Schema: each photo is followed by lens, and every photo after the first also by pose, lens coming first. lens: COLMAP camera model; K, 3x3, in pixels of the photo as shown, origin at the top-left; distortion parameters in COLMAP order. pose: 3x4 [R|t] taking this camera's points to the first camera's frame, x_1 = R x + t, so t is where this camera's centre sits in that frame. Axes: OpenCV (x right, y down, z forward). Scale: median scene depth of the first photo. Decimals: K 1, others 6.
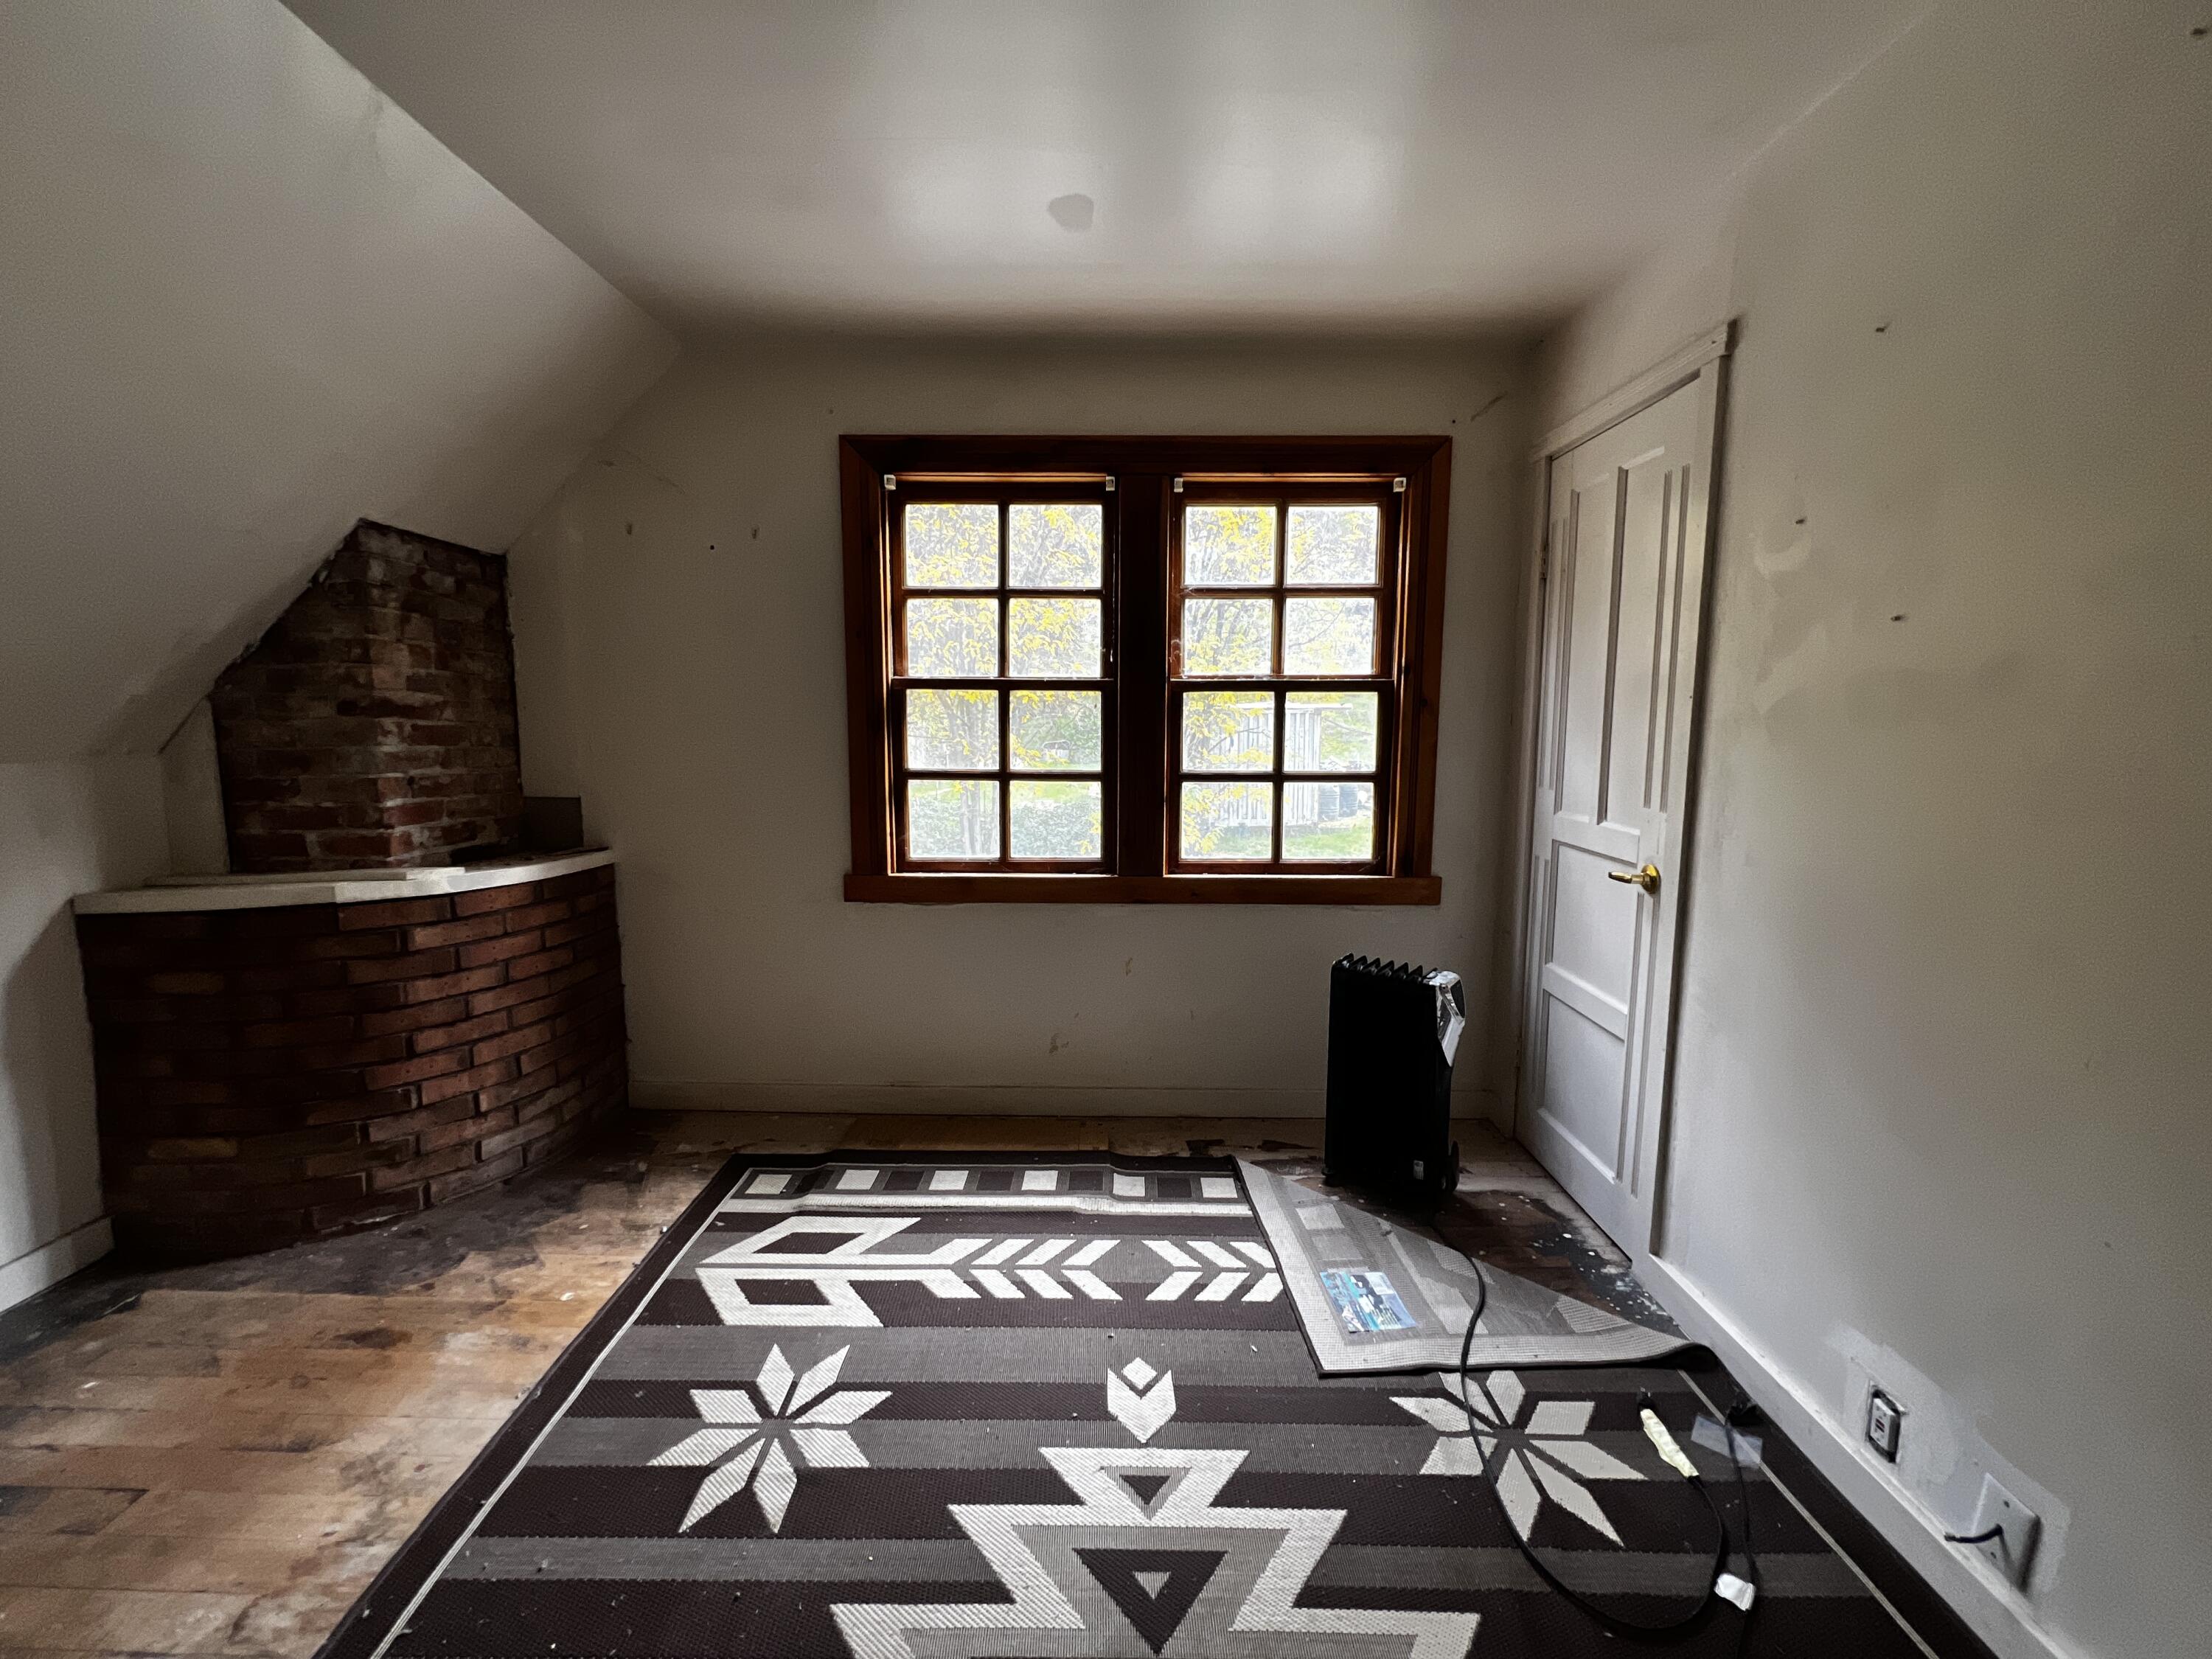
lens RADIAL K [[898.6, 0, 1095.5], [0, 898.6, 821.2], [0, 0, 1]] dist [0.007163, -0.000623]
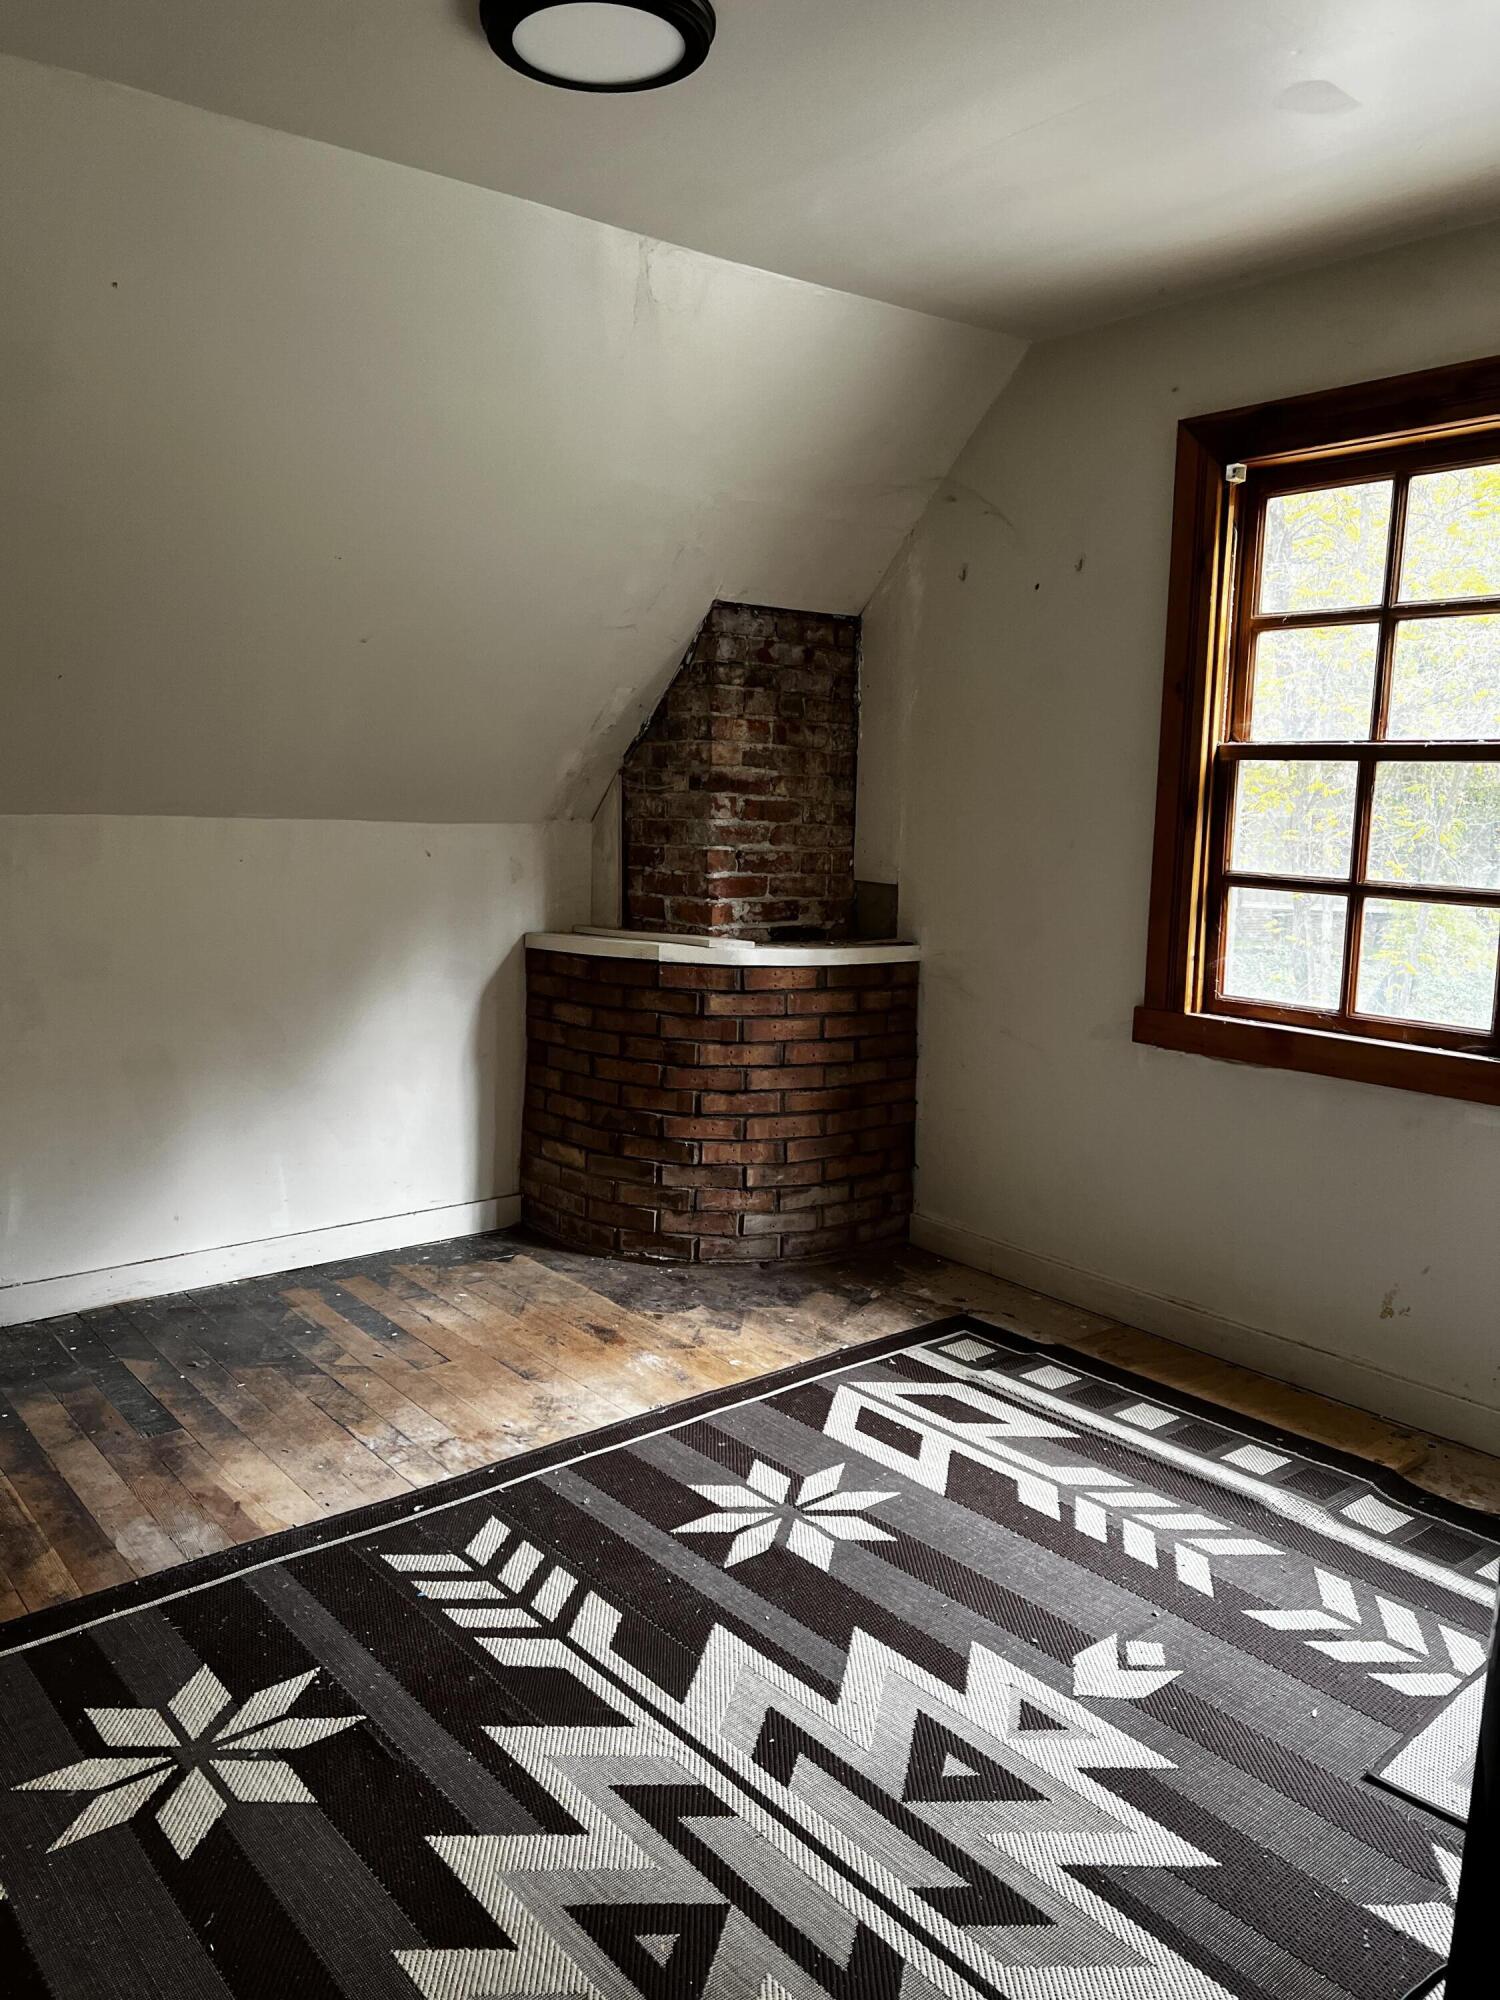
lens RADIAL K [[1516.5, 0, 749.2], [0, 1516.5, 1005.8], [0, 0, 1]] dist [0.086040, -0.036834]
pose [[0.643608, 0.122806, -0.755438, 0.606681], [-0.103576, 0.991938, 0.073009, -0.001411], [0.758314, 0.031256, 0.651139, -0.111173]]
